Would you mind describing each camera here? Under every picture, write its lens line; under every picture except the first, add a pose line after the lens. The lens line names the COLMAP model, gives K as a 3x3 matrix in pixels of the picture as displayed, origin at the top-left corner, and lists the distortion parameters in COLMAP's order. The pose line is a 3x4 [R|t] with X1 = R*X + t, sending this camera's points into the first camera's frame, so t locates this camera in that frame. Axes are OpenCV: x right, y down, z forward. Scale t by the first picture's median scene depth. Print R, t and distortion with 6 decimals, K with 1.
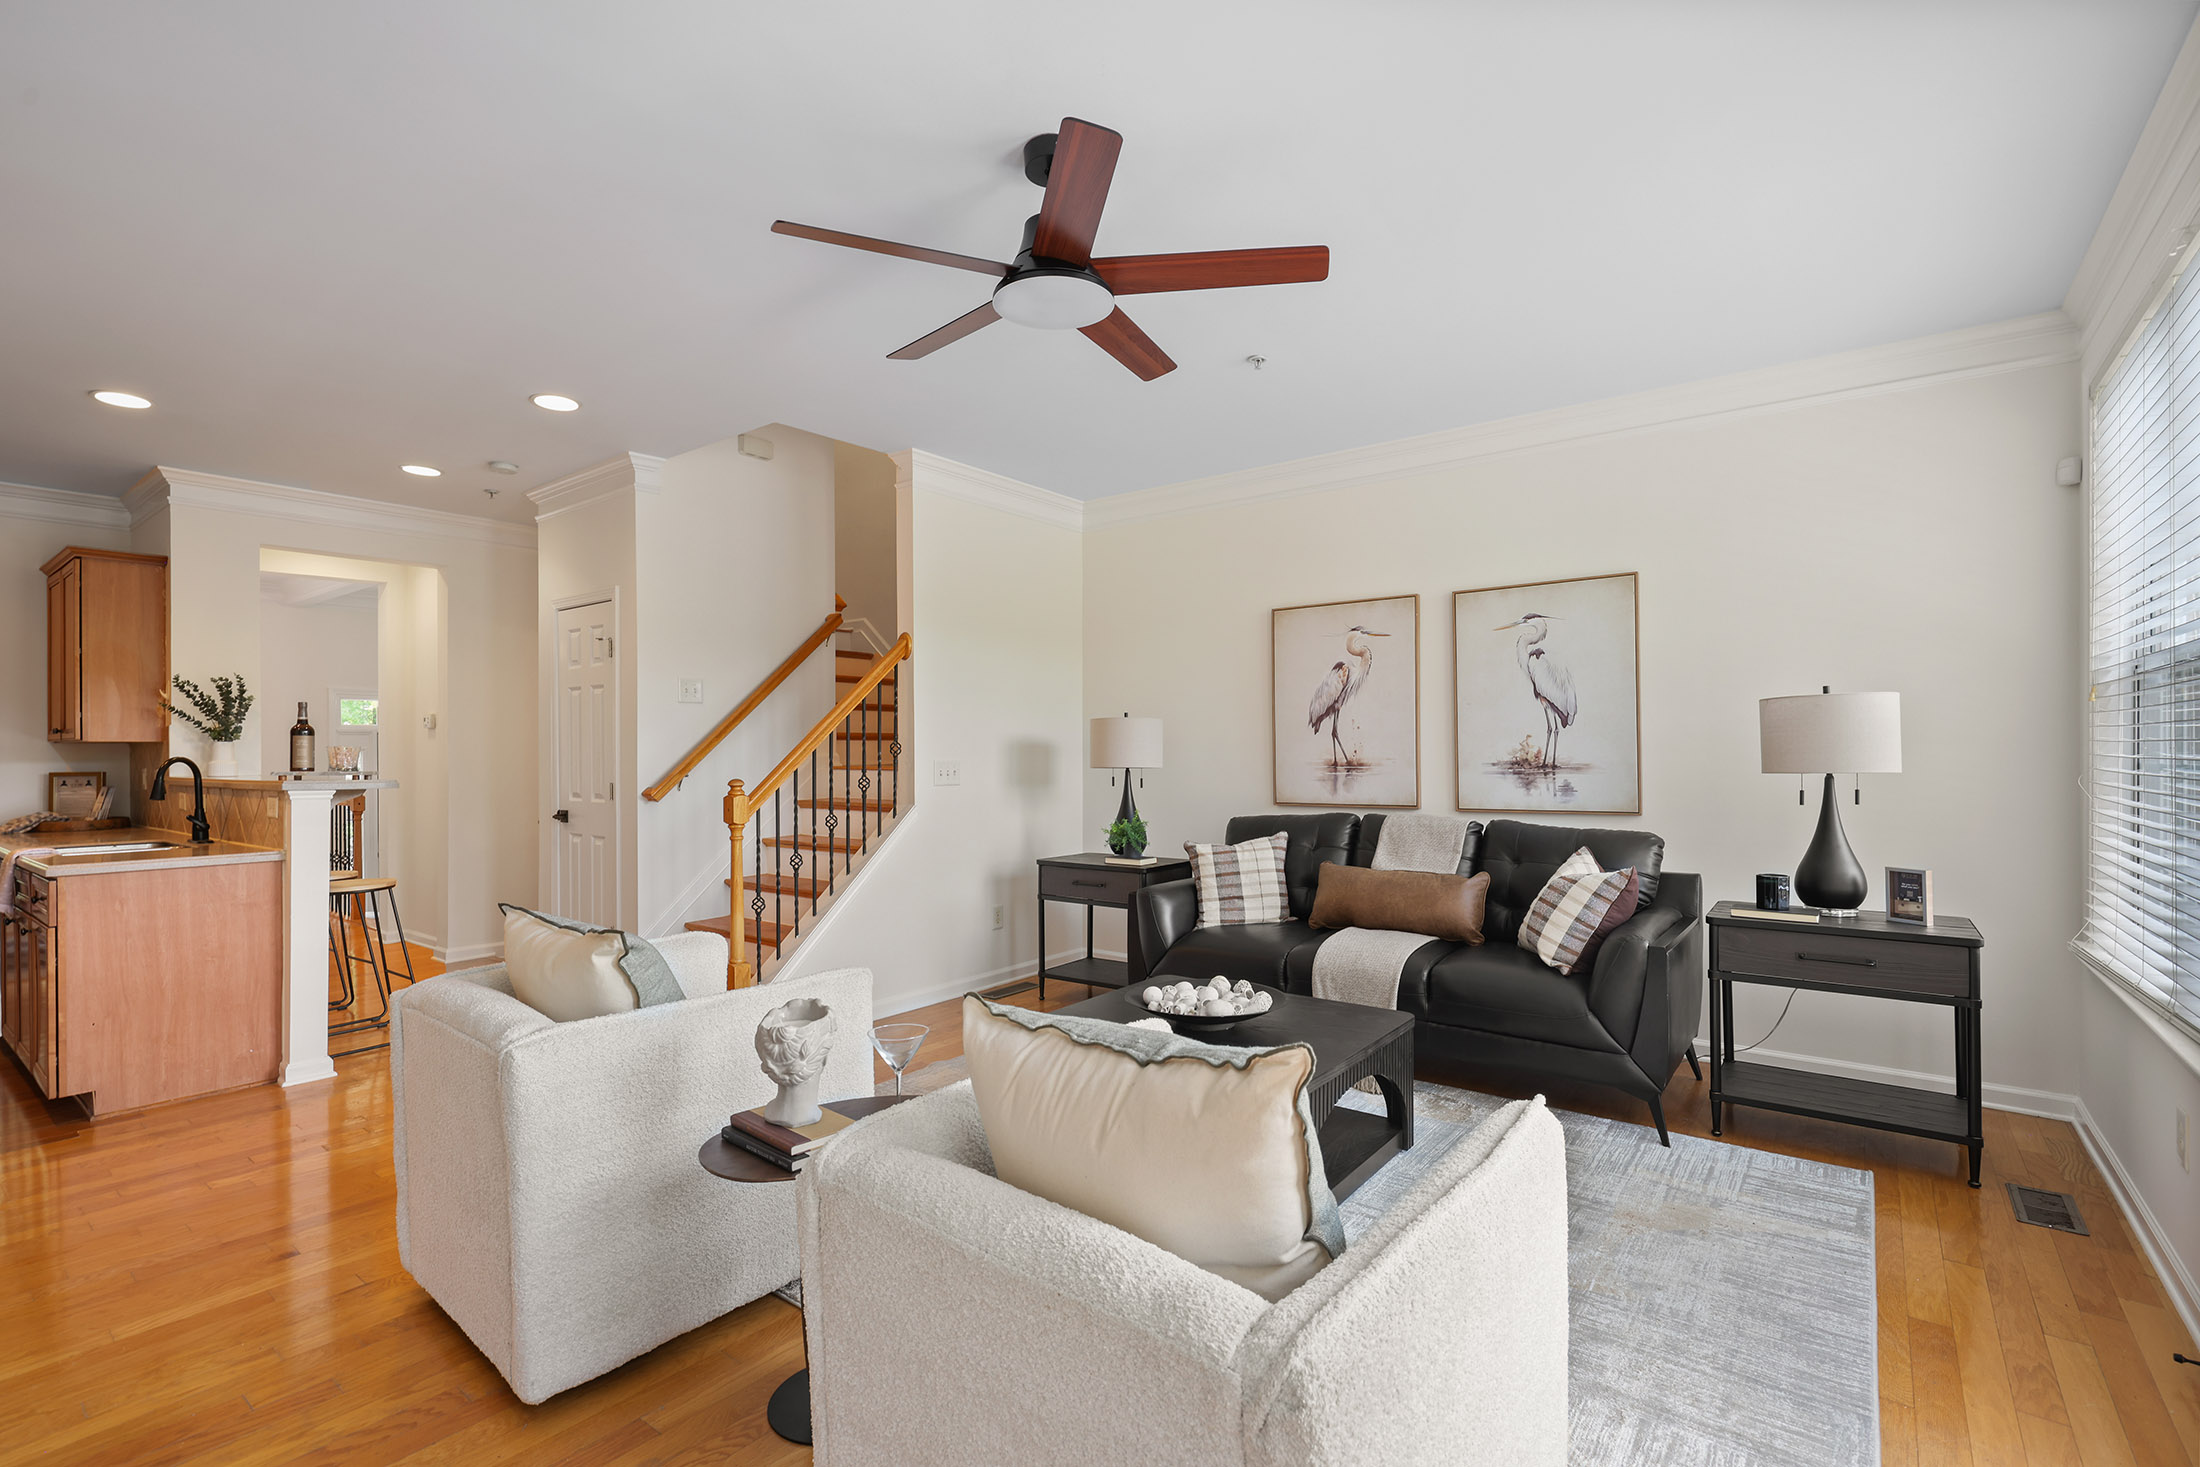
lens RADIAL K [[987.2, 0, 1105.3], [0, 987.2, 742.0], [0, 0, 1]] dist [-0.004205, -0.000294]
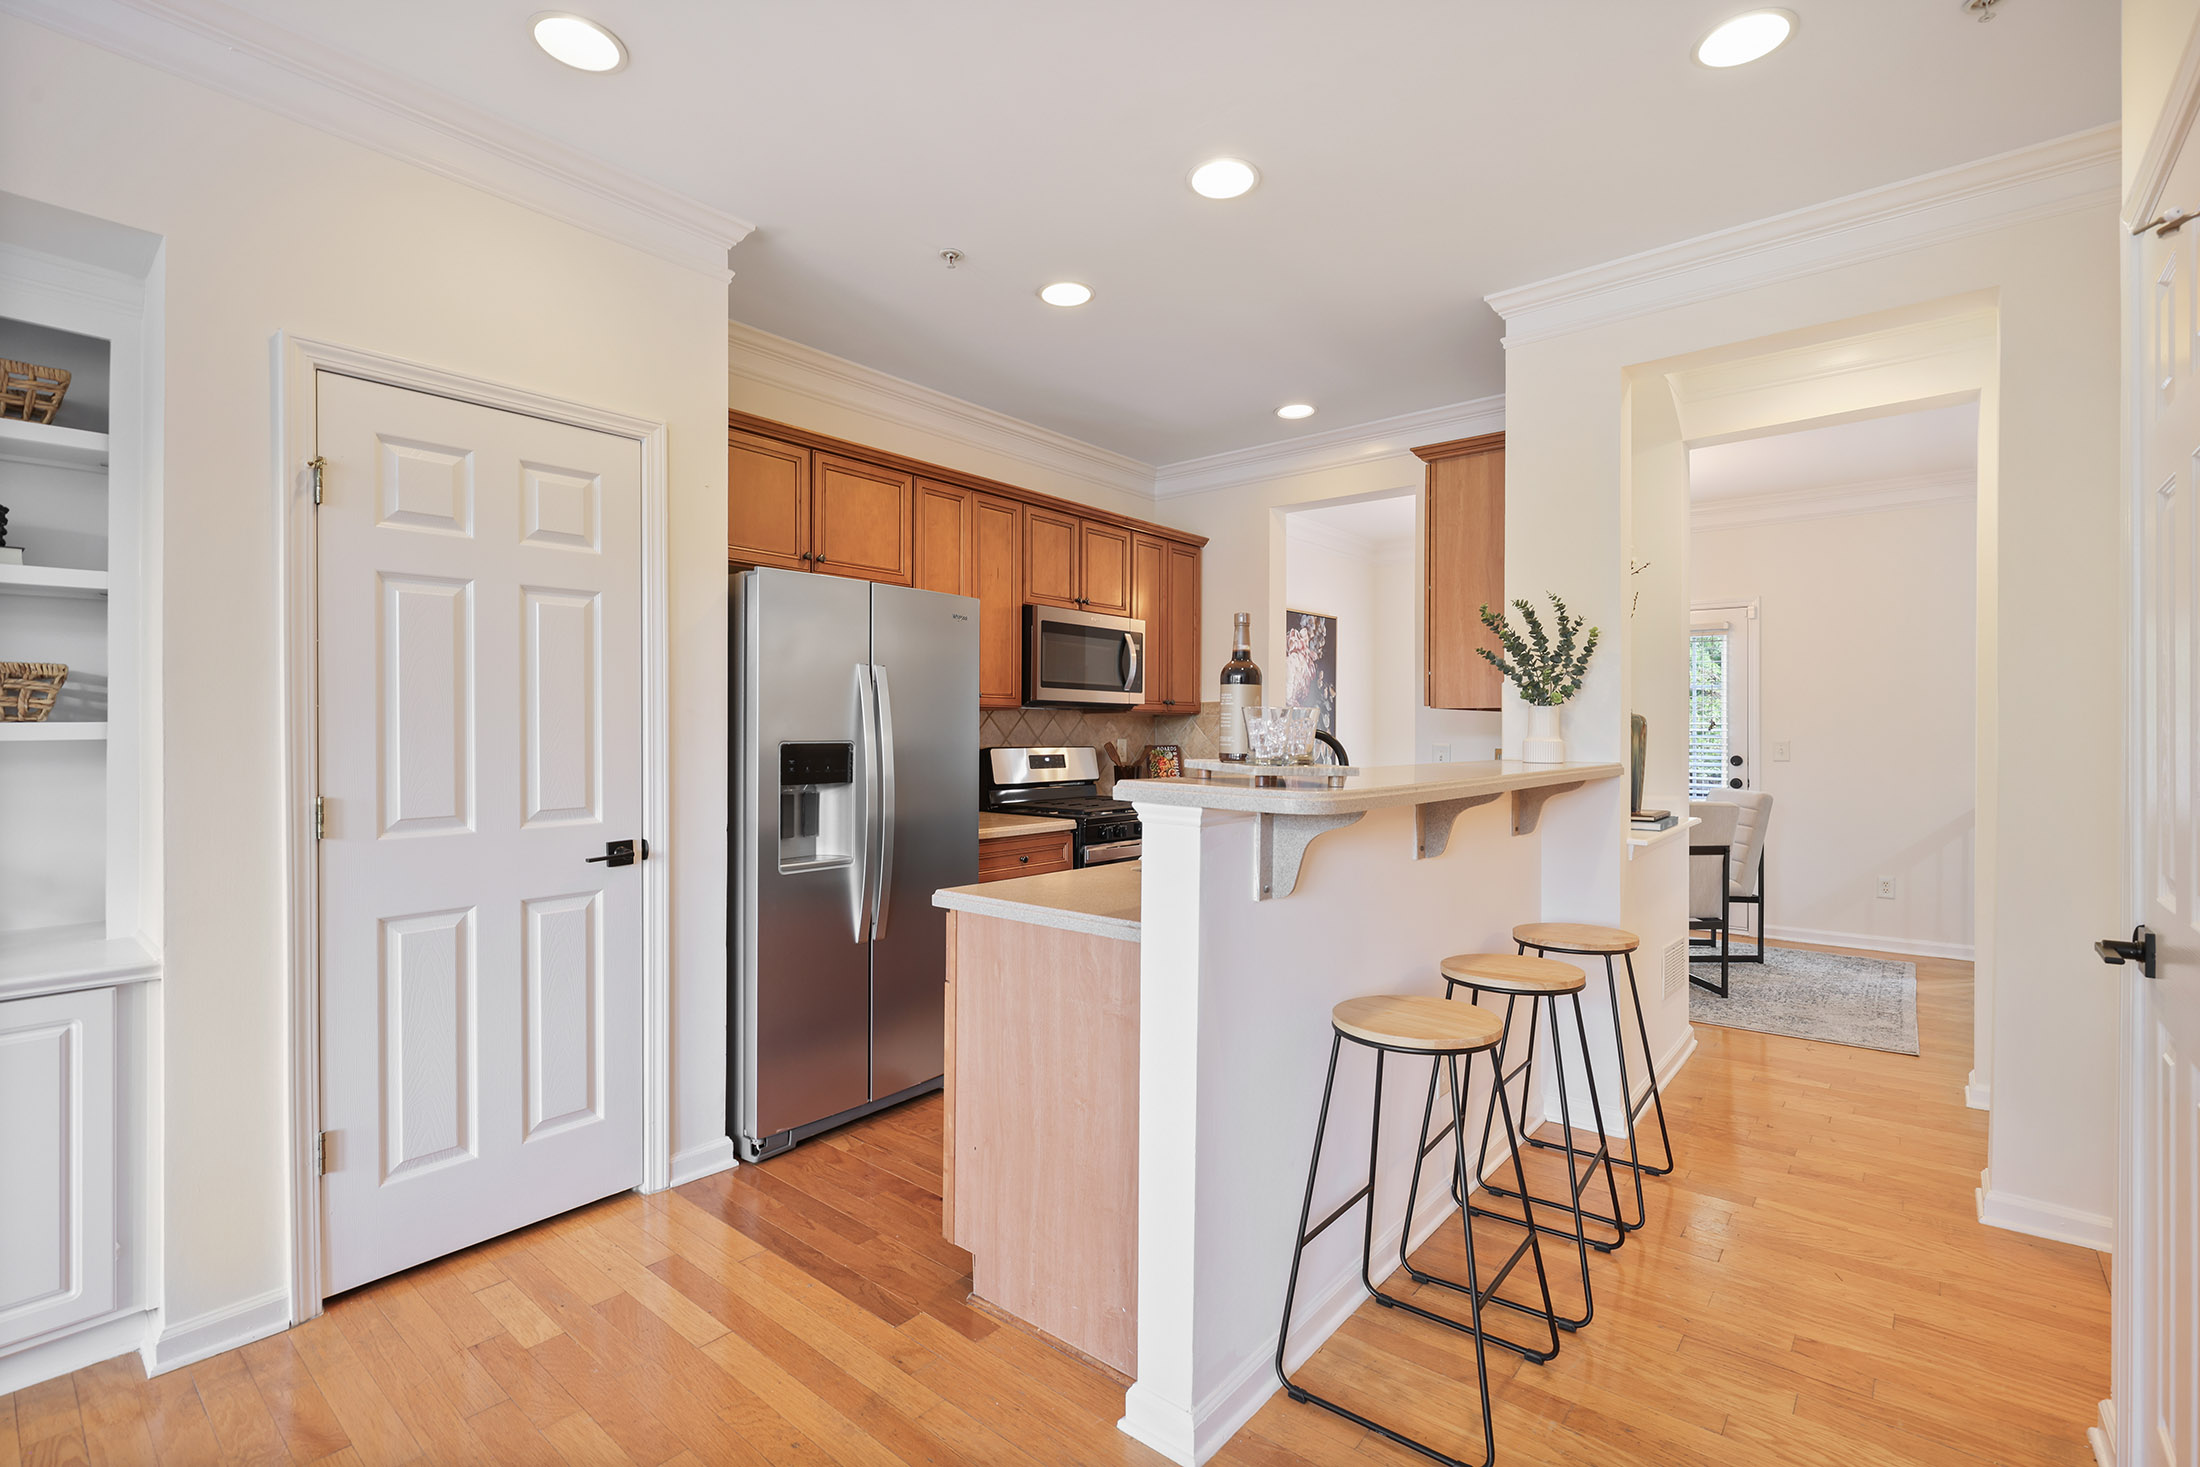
lens RADIAL K [[967.3, 0, 1103.9], [0, 967.3, 739.7], [0, 0, 1]] dist [0.000741, 0.000051]
pose [[-0.035430, 0.014441, -0.999268, -0.288371], [0.002240, 0.999894, 0.014370, 0.012026], [0.999370, -0.001729, -0.035459, 0.761579]]
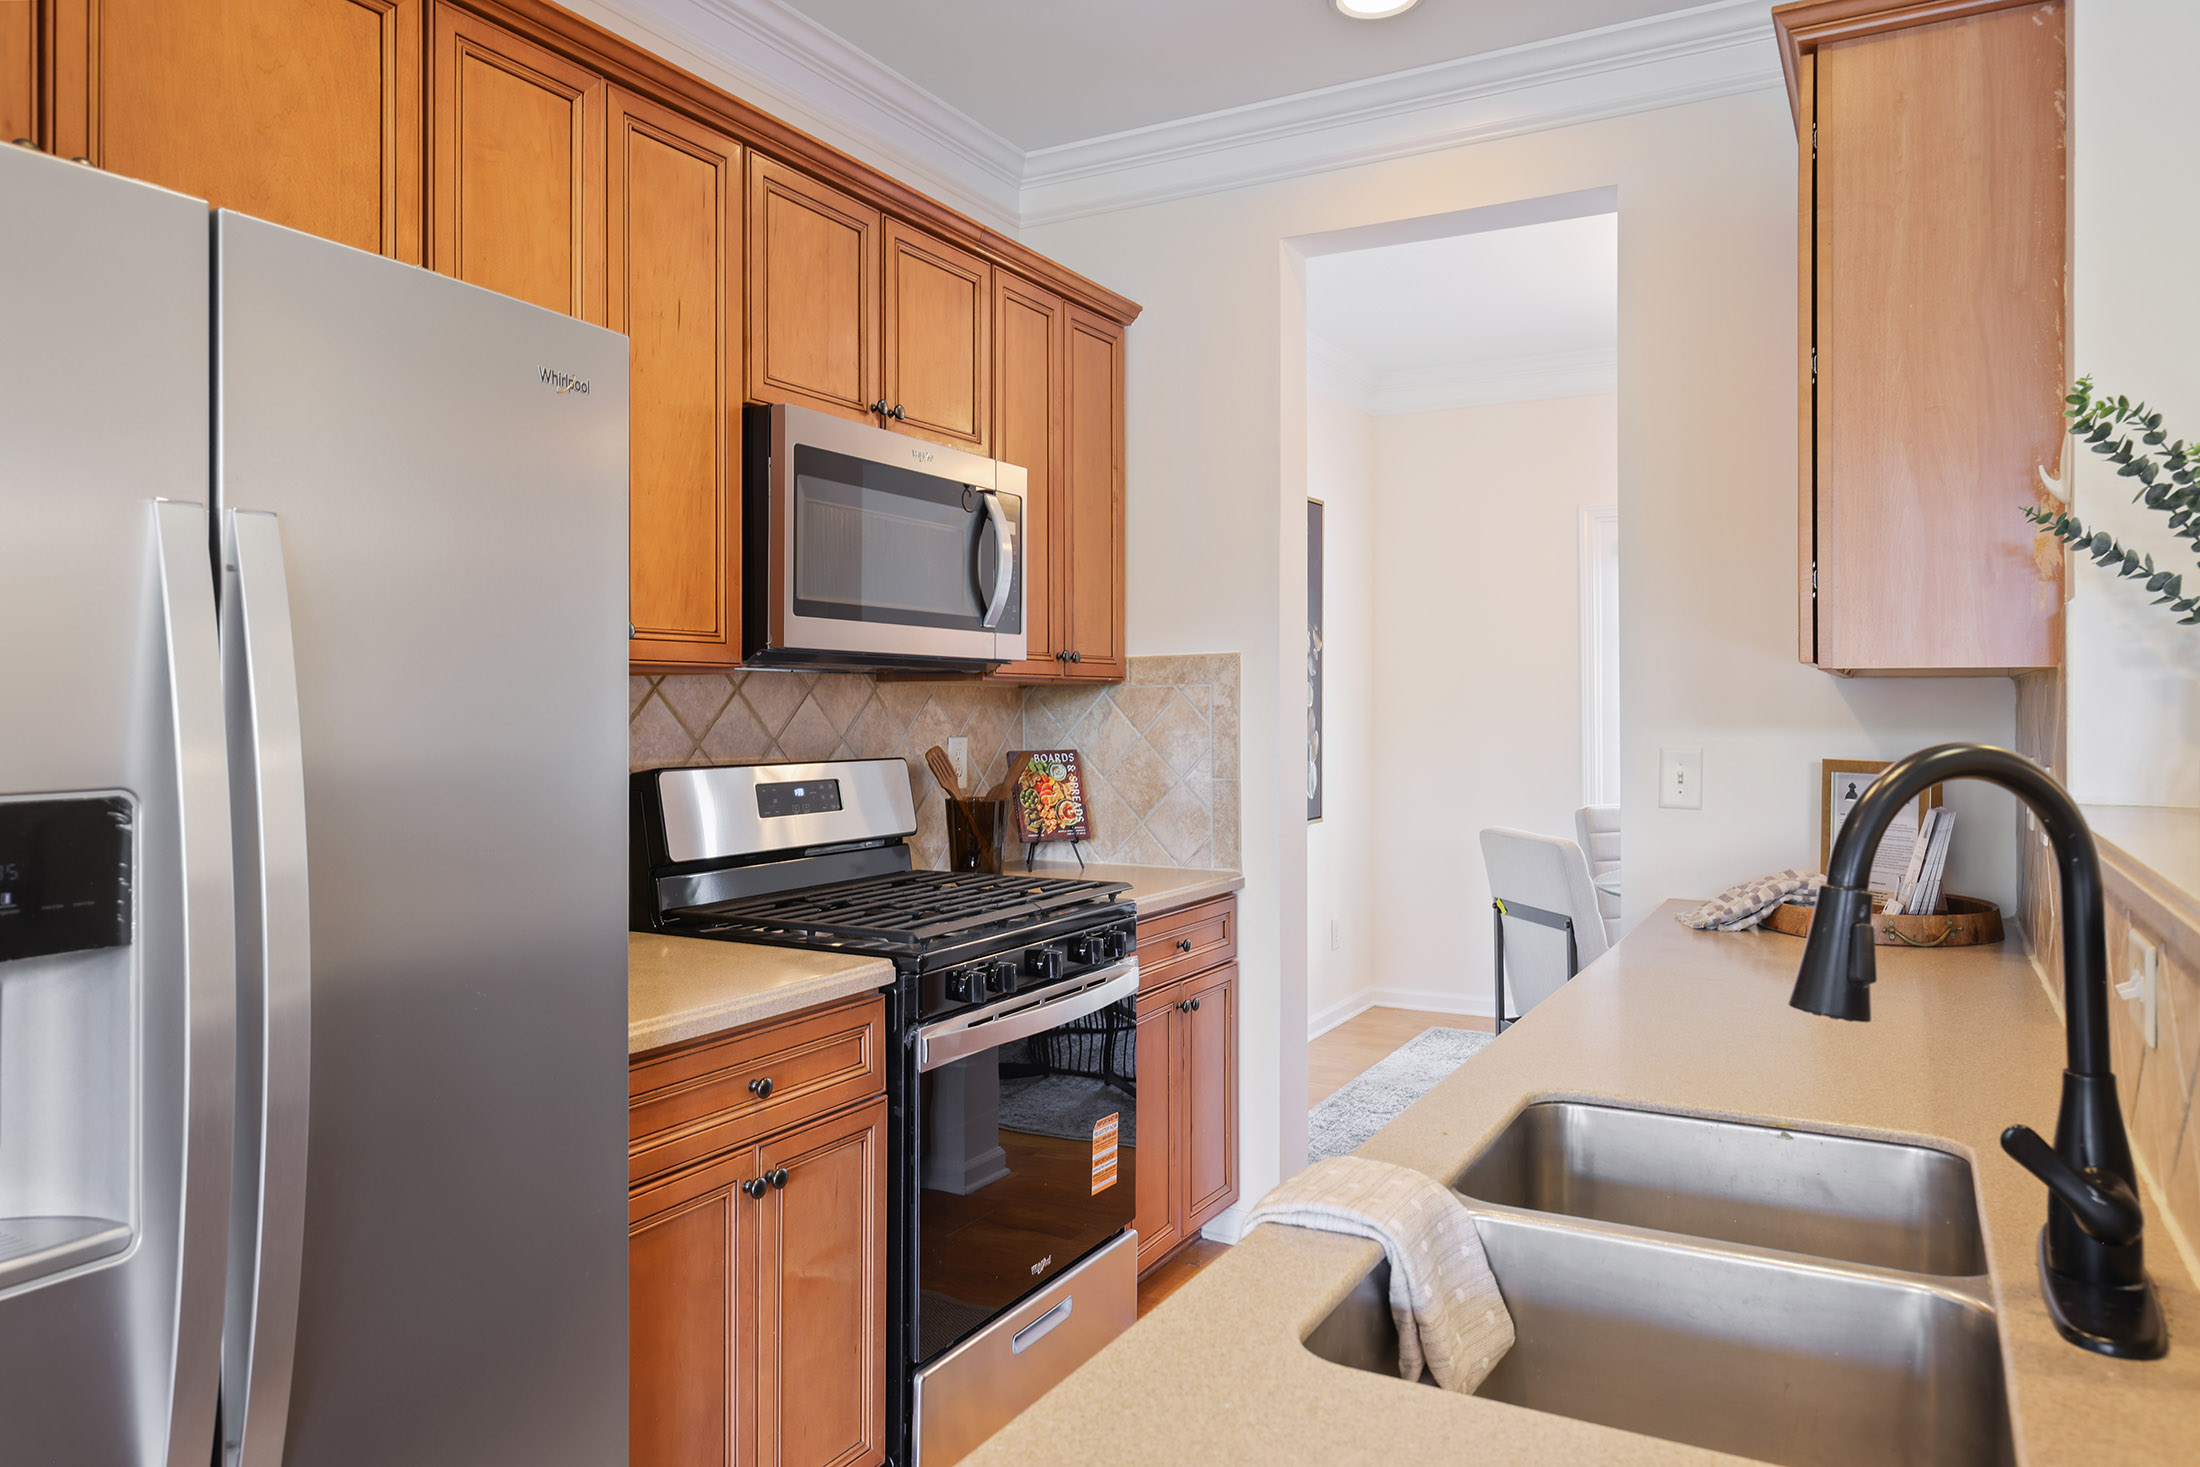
lens RADIAL K [[1456.4, 0, 1110.2], [0, 1456.4, 712.6], [0, 0, 1]] dist [0.003804, 0.001576]
pose [[0.154794, 0.009649, -0.987900, -0.625340], [0.004030, 0.999938, 0.010398, 0.006787], [0.987939, -0.005590, 0.154745, 0.705959]]
